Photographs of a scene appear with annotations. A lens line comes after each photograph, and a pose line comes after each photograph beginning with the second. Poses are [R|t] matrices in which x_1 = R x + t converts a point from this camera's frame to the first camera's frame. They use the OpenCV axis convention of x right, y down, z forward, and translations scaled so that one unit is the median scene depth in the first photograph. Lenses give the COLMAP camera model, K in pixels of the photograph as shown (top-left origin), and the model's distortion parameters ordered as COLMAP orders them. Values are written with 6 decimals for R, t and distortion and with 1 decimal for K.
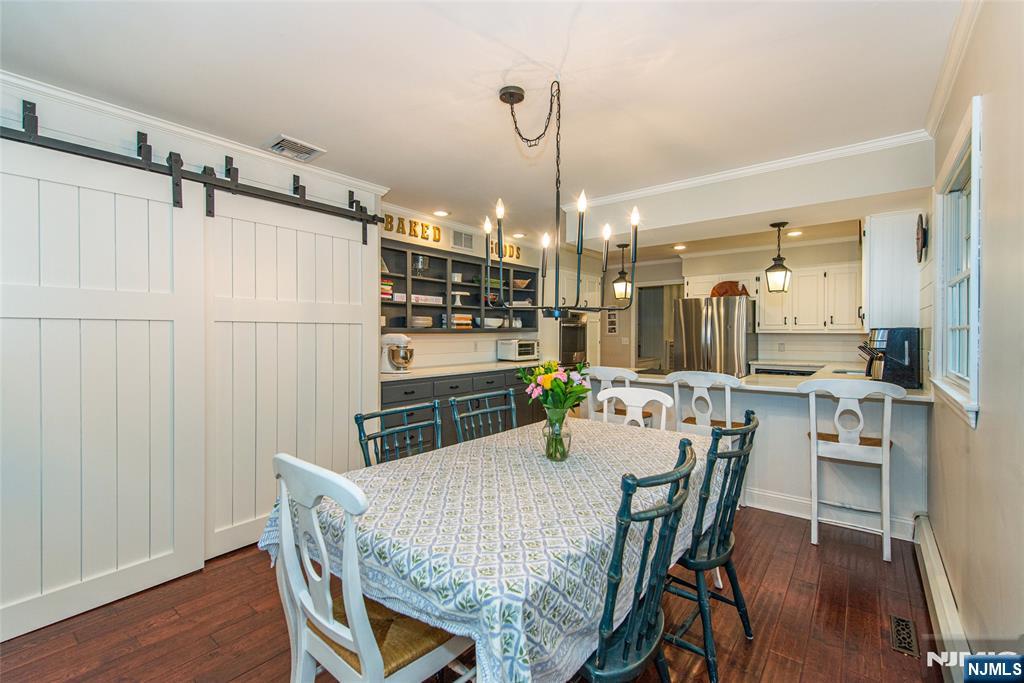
lens RADIAL K [[434.5, 0, 506.7], [0, 434.5, 343.4], [0, 0, 1]] dist [0.011443, -0.000606]
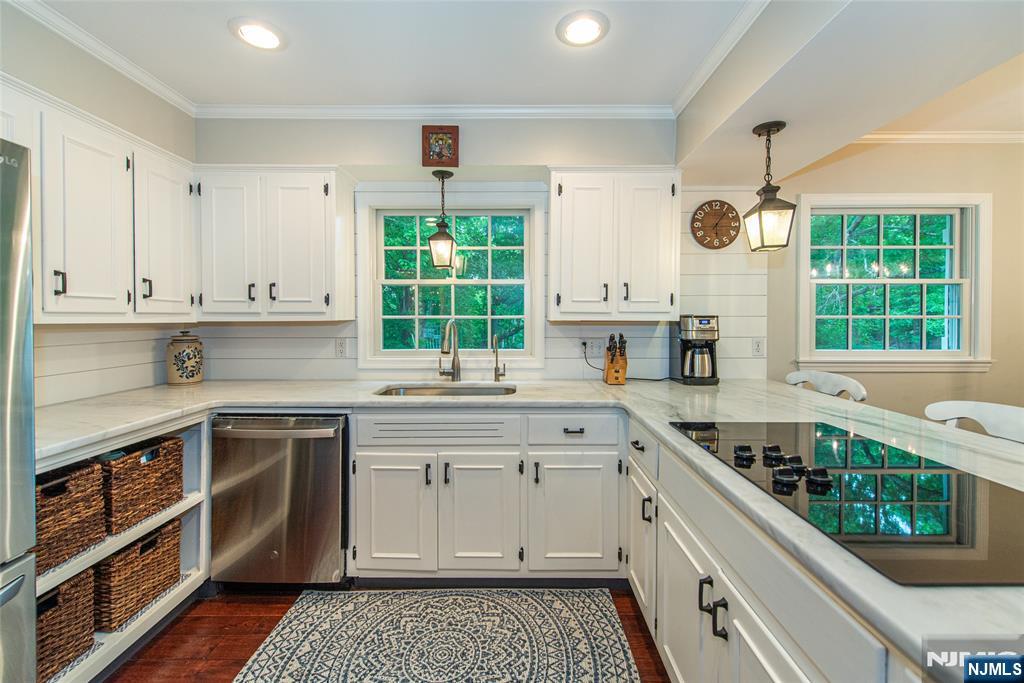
lens RADIAL K [[419.7, 0, 525.2], [0, 419.7, 322.2], [0, 0, 1]] dist [0.010640, -0.000322]
pose [[-0.640234, -0.004539, 0.768166, 0.232428], [0.021191, 0.999498, 0.023567, -0.024435], [-0.767887, 0.031366, -0.639817, 0.937306]]
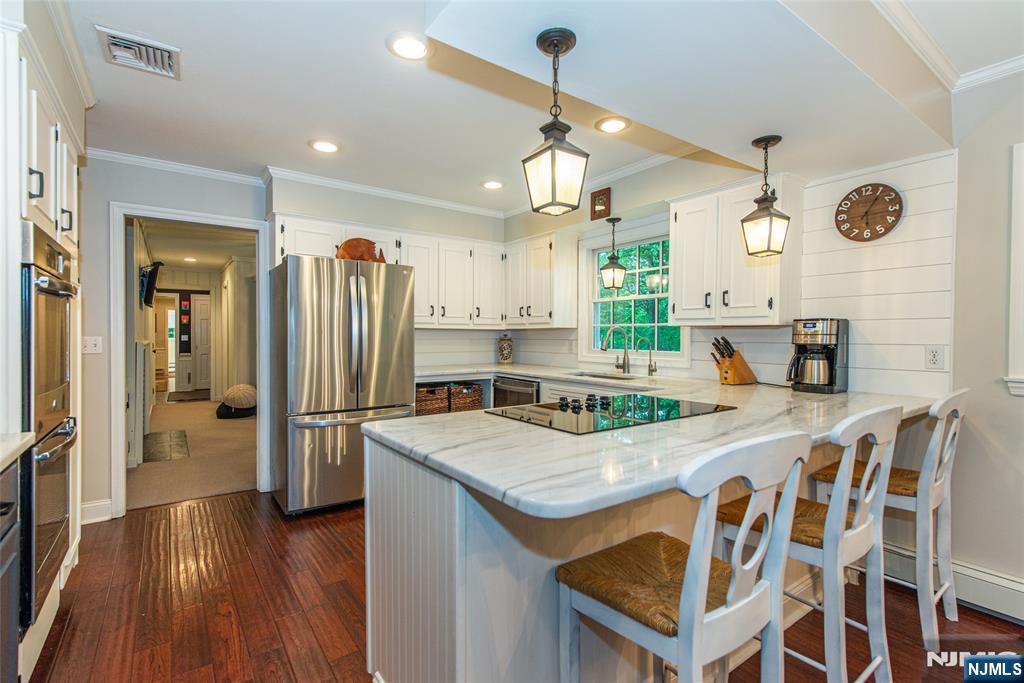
lens RADIAL K [[473.4, 0, 512.0], [0, 473.4, 341.5], [0, 0, 1]] dist [-0.001391, -0.000272]
pose [[0.252105, -0.012676, 0.967617, -0.063098], [0.021859, 0.999734, 0.007402, -0.005472], [-0.967453, 0.019285, 0.252315, 0.692839]]
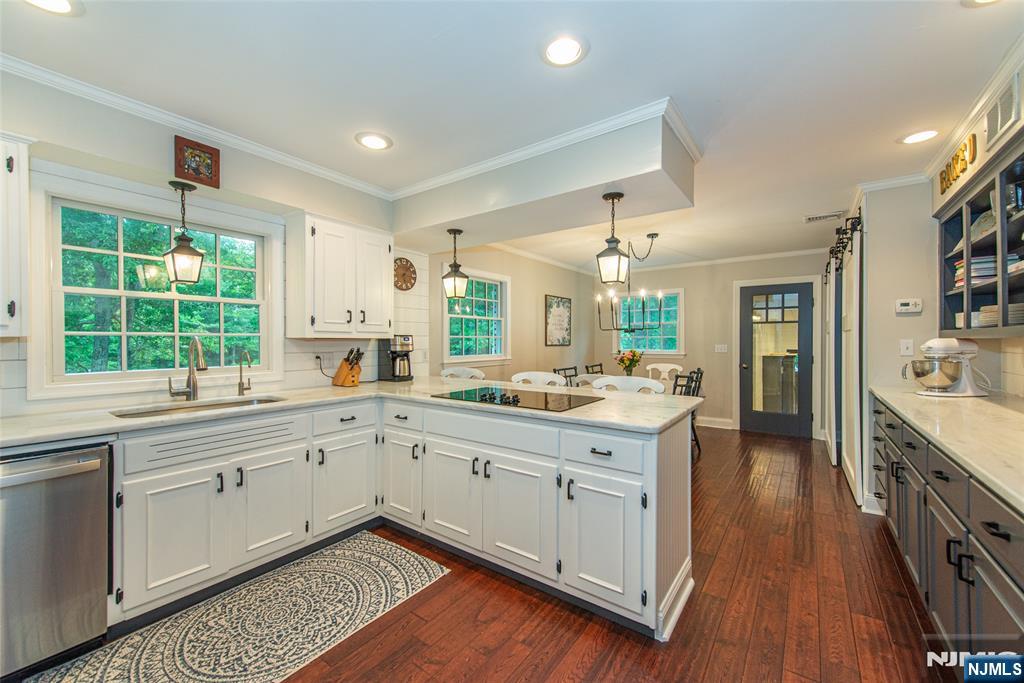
lens RADIAL K [[404.3, 0, 512.0], [0, 404.3, 341.5], [0, 0, 1]] dist [0.008606, -0.000364]
pose [[-0.997613, 0.005395, -0.068843, 0.322879], [0.003477, 0.999604, 0.027941, -0.023942], [0.068967, 0.027635, -0.997236, 1.152186]]
